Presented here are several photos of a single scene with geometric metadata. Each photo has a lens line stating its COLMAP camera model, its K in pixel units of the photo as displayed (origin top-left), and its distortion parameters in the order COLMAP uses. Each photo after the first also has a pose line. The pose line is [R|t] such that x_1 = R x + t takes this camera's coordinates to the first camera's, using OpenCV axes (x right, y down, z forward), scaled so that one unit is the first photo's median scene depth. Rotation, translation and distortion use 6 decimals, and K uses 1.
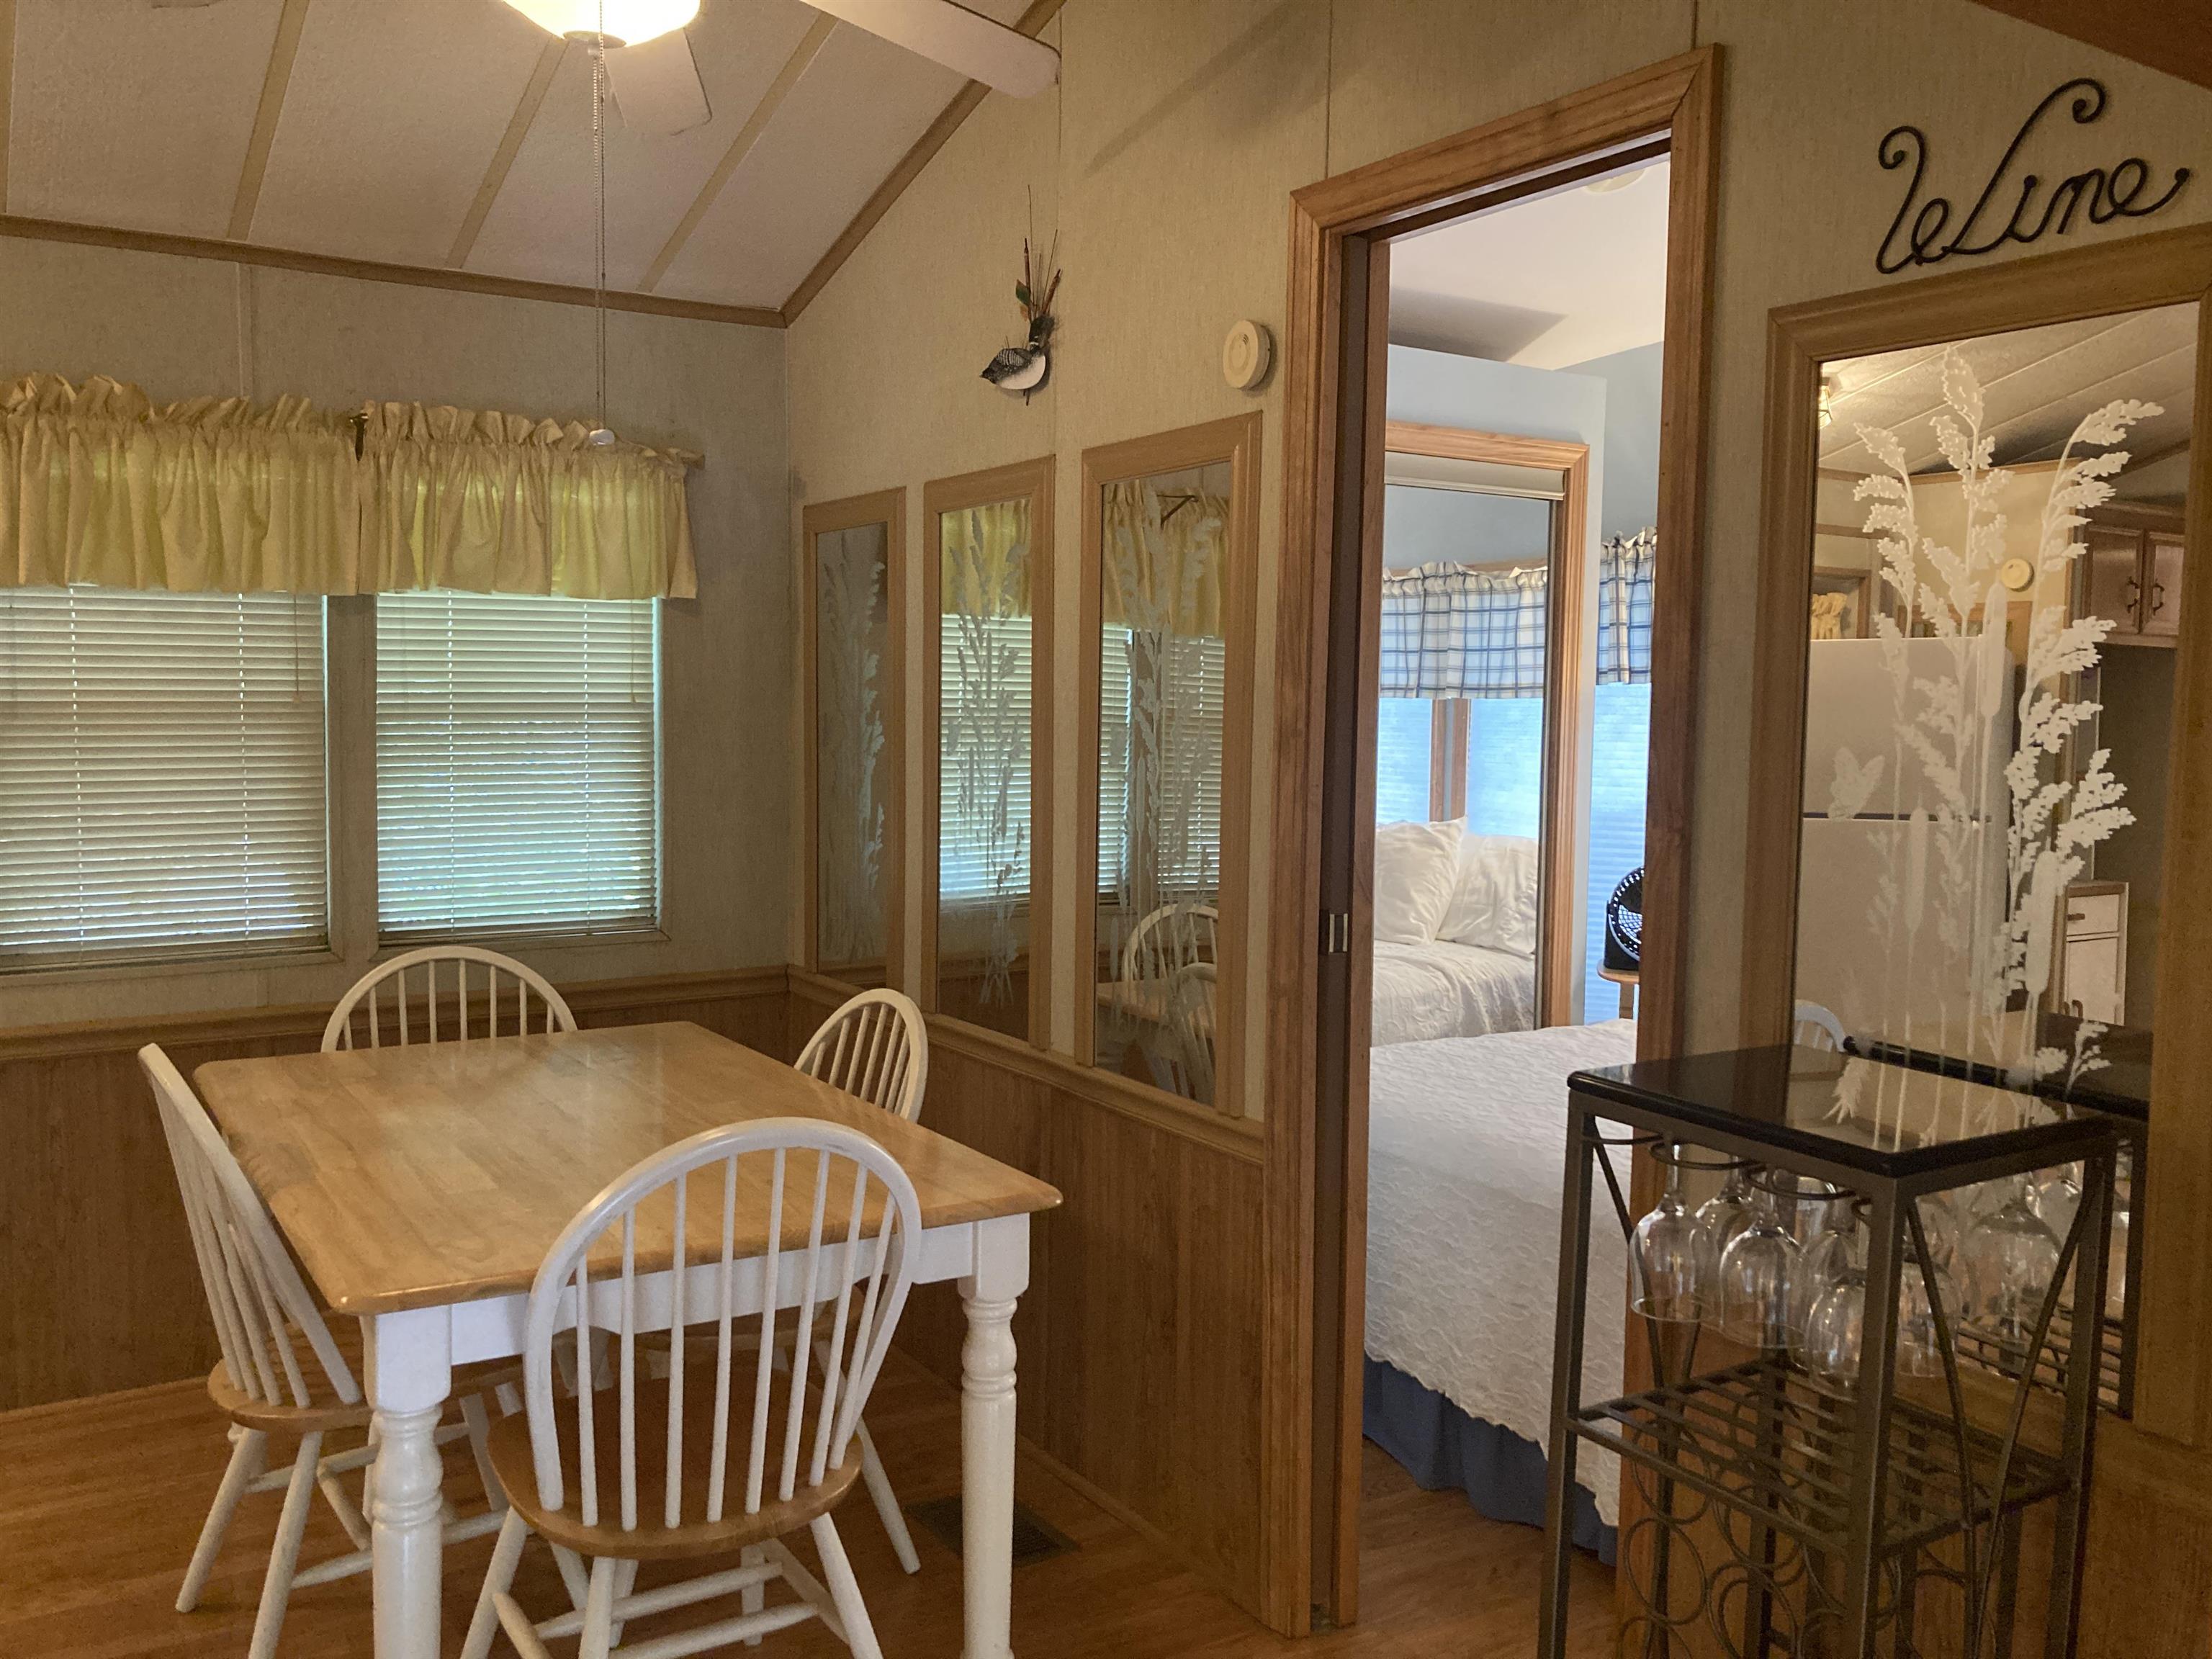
lens RADIAL K [[1798.5, 0, 1104.0], [0, 1798.5, 808.5], [0, 0, 1]] dist [0.072523, -0.017985]
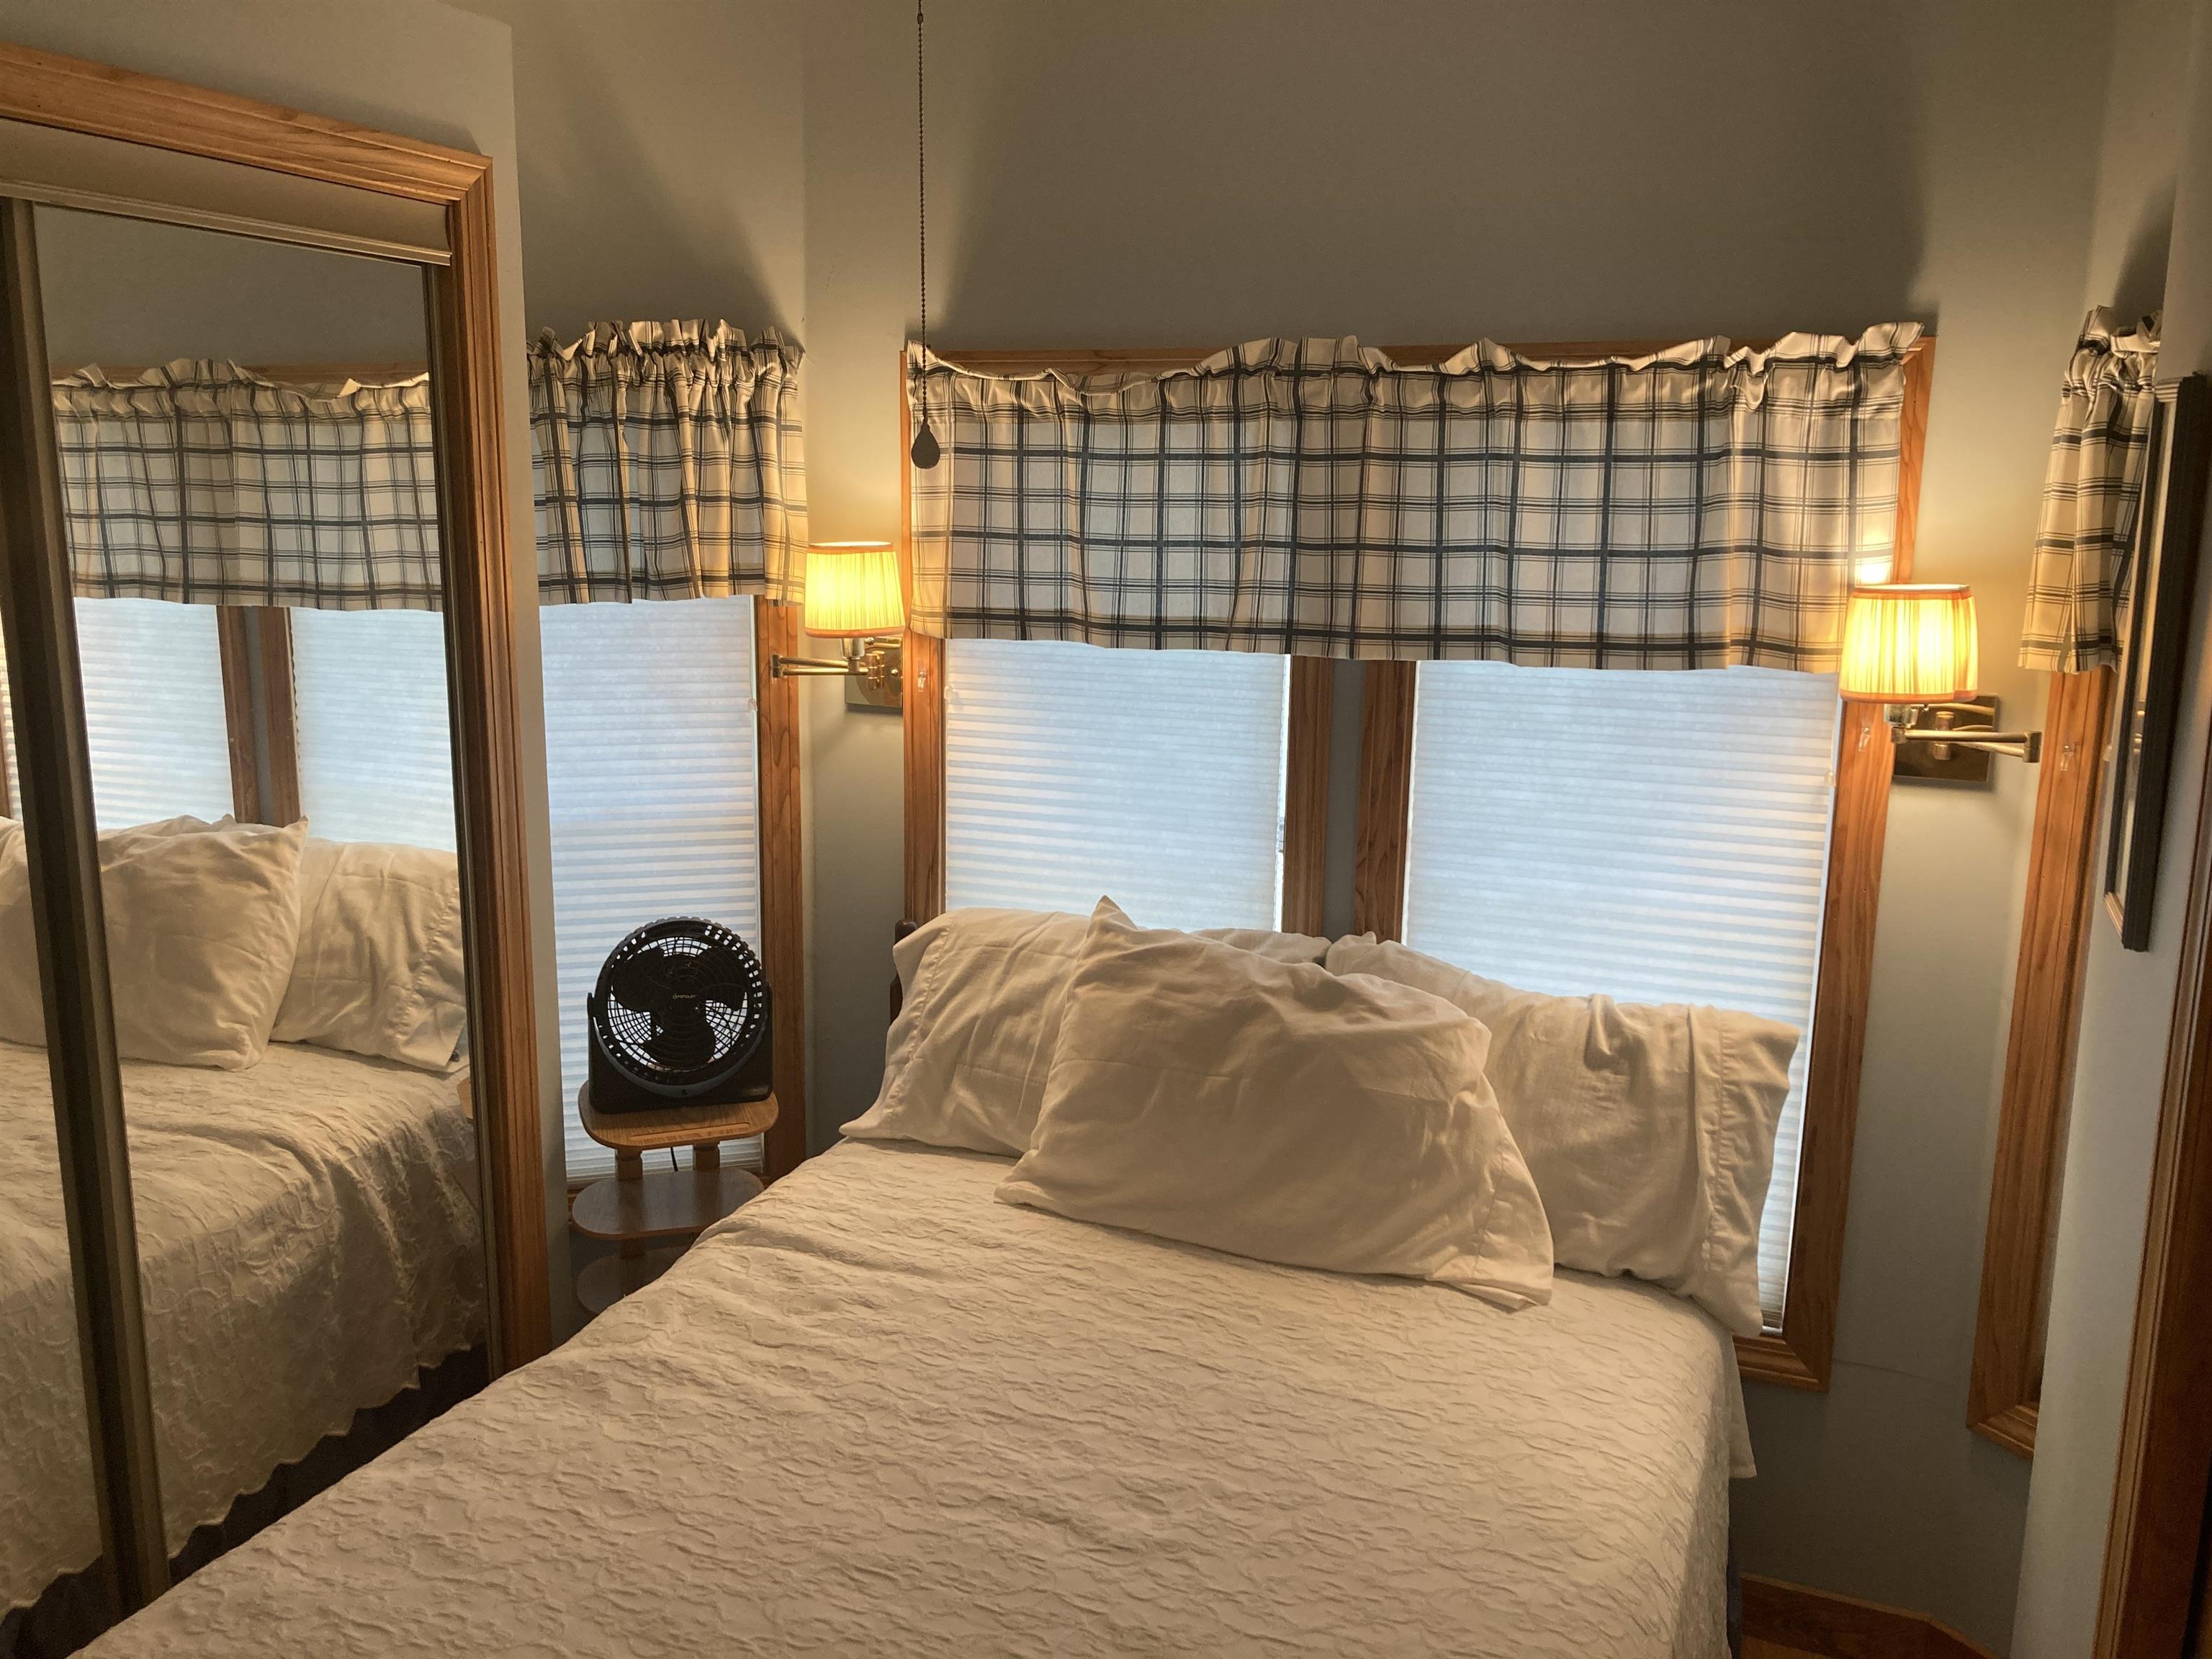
lens RADIAL K [[1825.3, 0, 1041.7], [0, 1825.3, 807.2], [0, 0, 1]] dist [0.073213, -0.094167]
pose [[0.828166, -0.118621, 0.547787, 0.076413], [0.046572, 0.988532, 0.143653, -0.073229], [-0.558545, -0.093457, 0.824193, 0.394450]]
